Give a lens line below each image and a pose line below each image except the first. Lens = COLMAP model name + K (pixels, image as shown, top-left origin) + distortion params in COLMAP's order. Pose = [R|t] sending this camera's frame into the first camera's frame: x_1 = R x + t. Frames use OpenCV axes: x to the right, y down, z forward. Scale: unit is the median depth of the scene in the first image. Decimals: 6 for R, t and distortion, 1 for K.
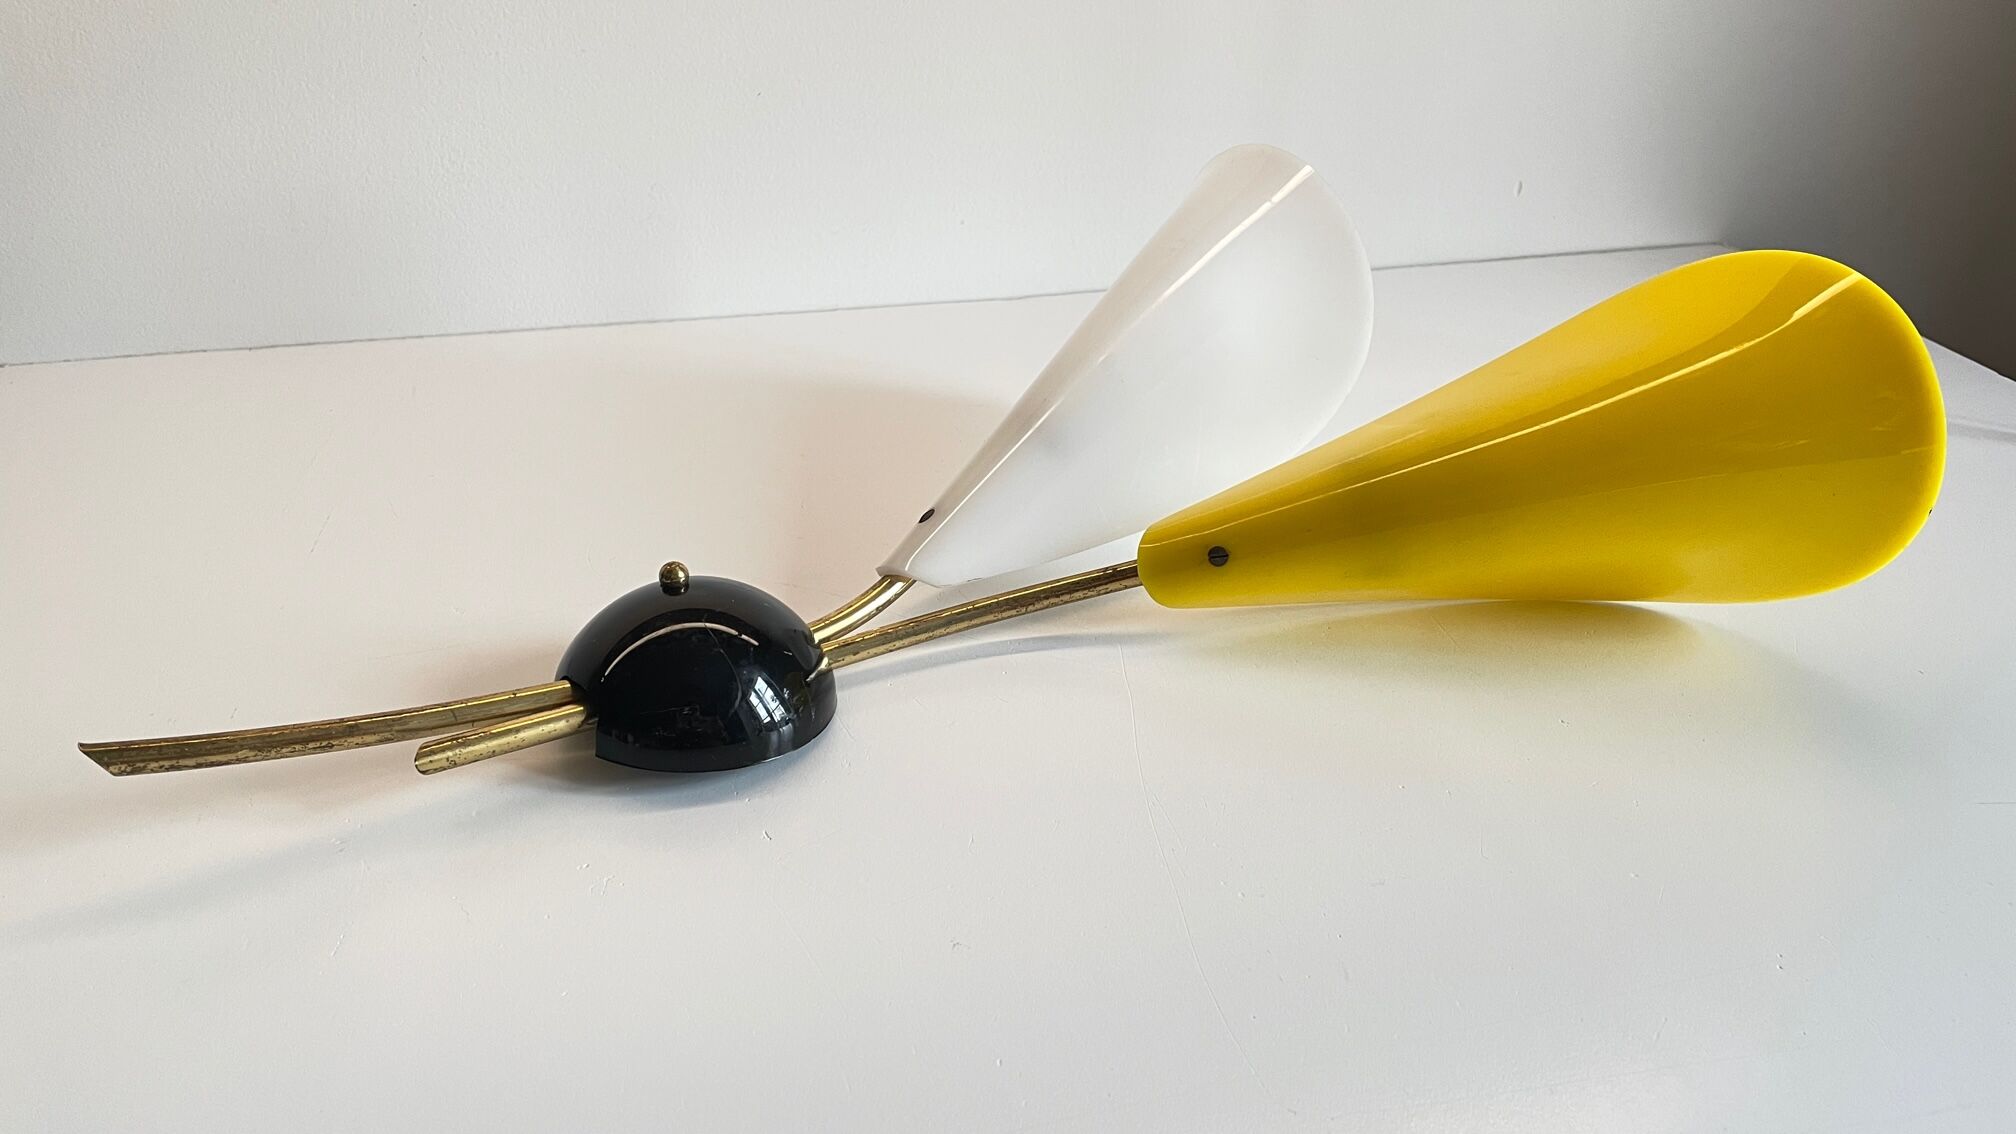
lens RADIAL K [[1505.8, 0, 1007.9], [0, 1505.8, 562.5], [0, 0, 1]] dist [-0.000299, -0.008310]
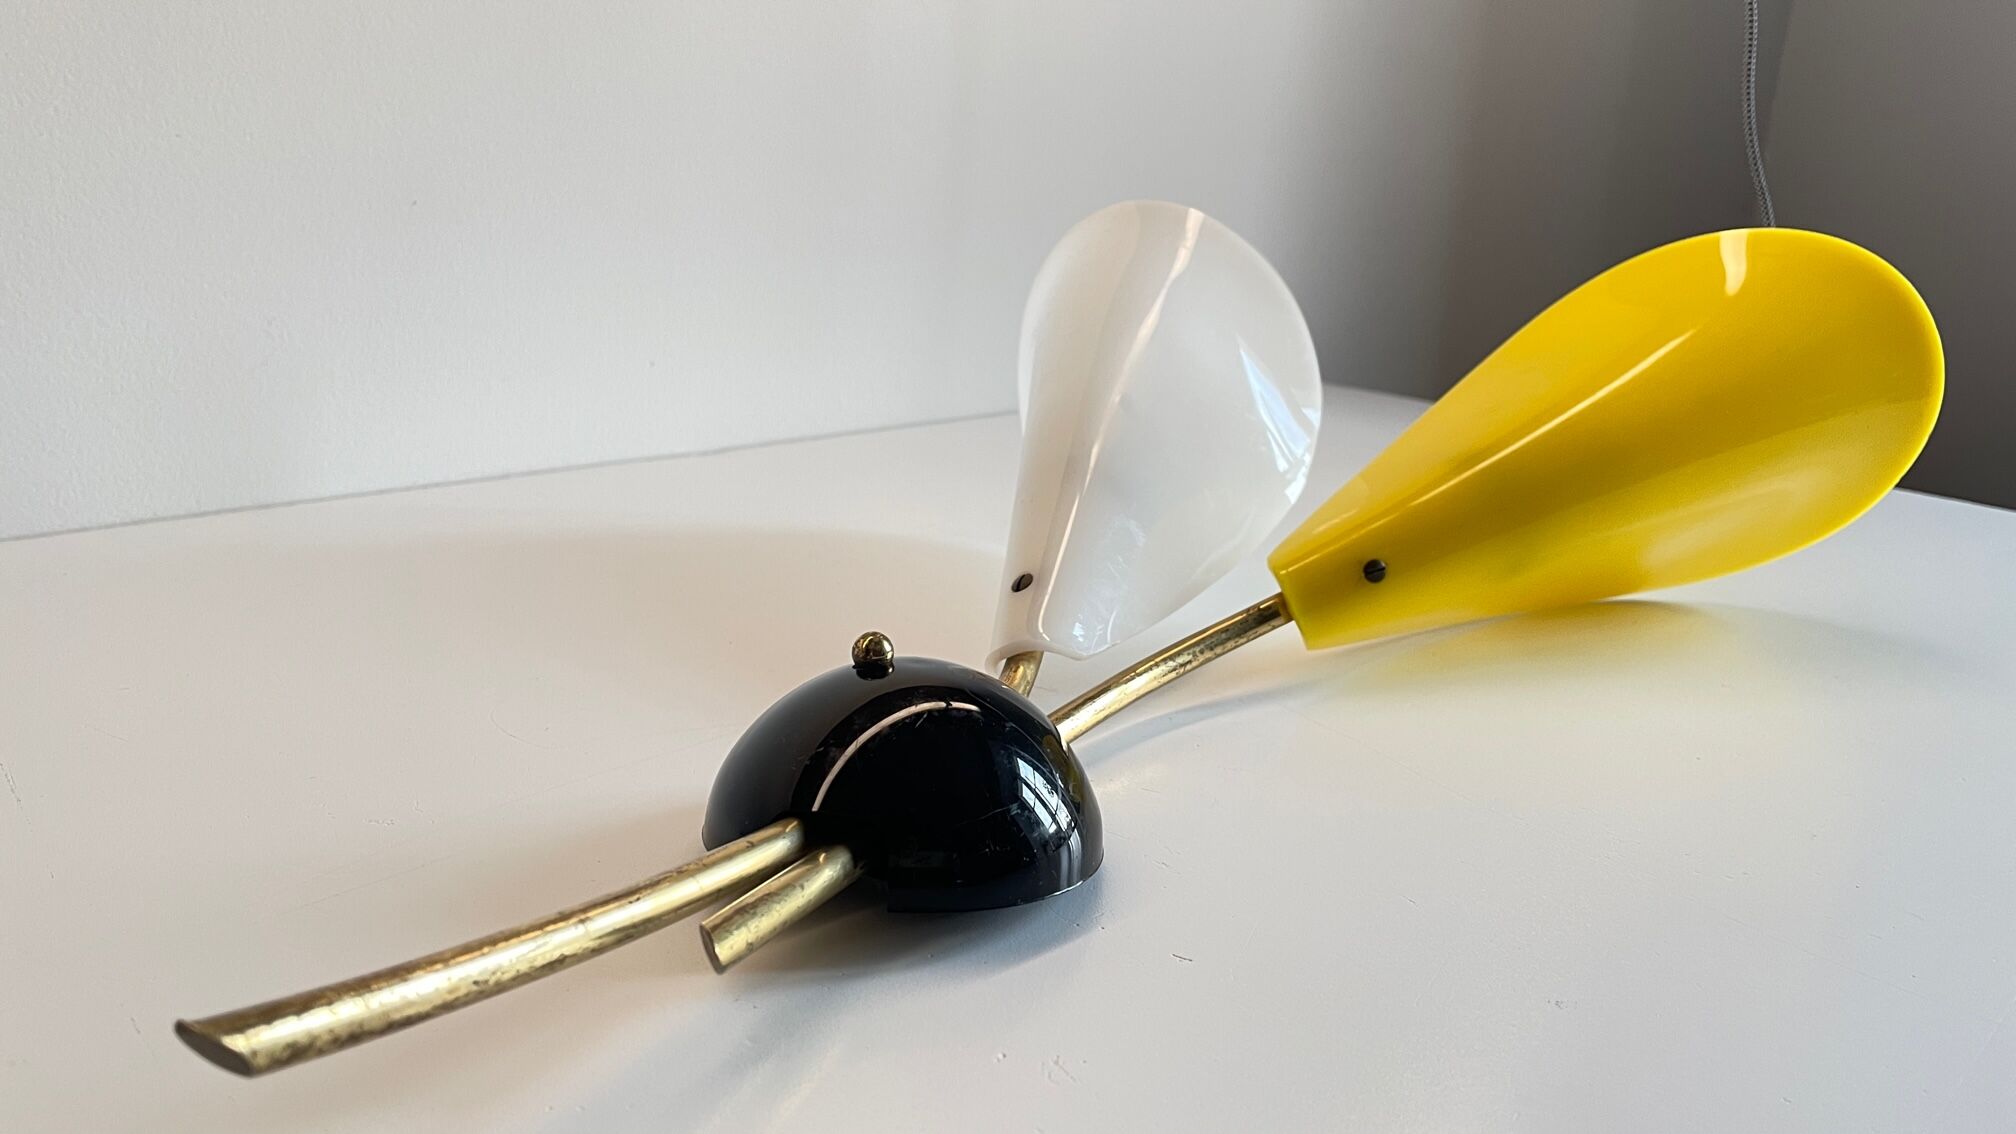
lens RADIAL K [[1505.8, 0, 1010.1], [0, 1505.8, 572.3], [0, 0, 1]] dist [-0.000299, -0.008310]
pose [[0.871350, -0.103721, 0.479574, -0.444685], [0.192111, 0.971488, -0.138942, 0.073405], [-0.451489, 0.213198, 0.866432, 0.320292]]
